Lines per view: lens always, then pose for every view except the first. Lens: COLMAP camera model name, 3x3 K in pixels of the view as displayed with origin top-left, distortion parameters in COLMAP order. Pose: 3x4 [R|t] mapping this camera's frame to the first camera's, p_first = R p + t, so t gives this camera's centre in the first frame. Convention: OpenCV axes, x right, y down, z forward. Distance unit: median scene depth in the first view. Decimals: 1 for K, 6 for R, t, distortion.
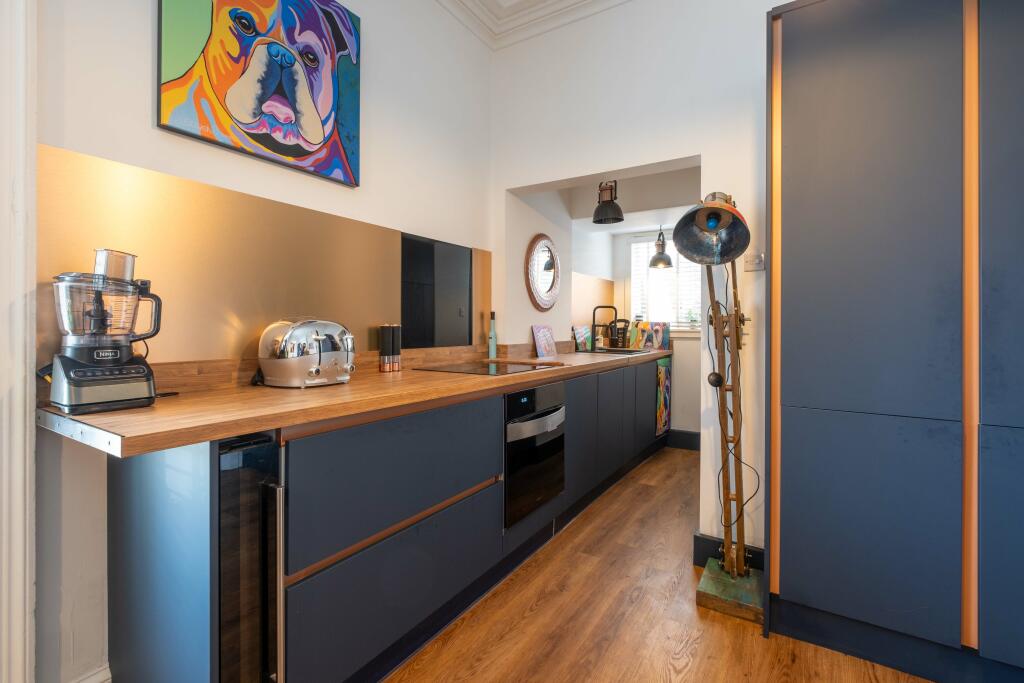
lens RADIAL K [[474.1, 0, 510.7], [0, 474.1, 321.8], [0, 0, 1]] dist [0.001151, 0.000261]
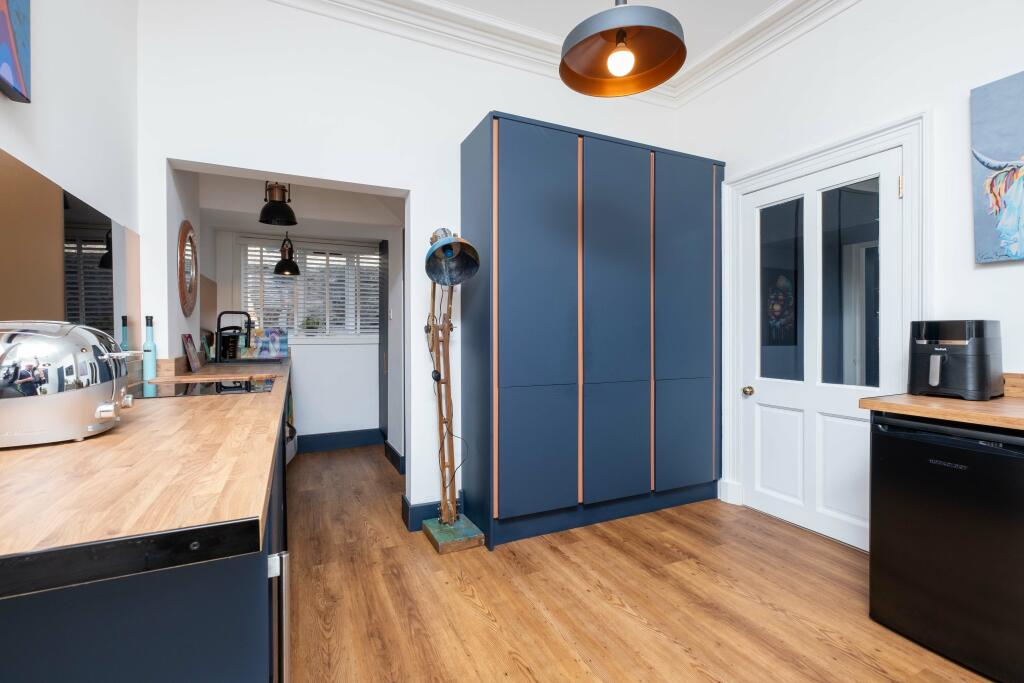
lens RADIAL K [[462.6, 0, 513.4], [0, 462.6, 332.8], [0, 0, 1]] dist [0.009454, 0.000125]
pose [[0.535711, -0.005905, 0.844381, -0.506470], [-0.001558, 0.999967, 0.007982, -0.001869], [-0.844400, -0.005591, 0.535684, 0.169232]]
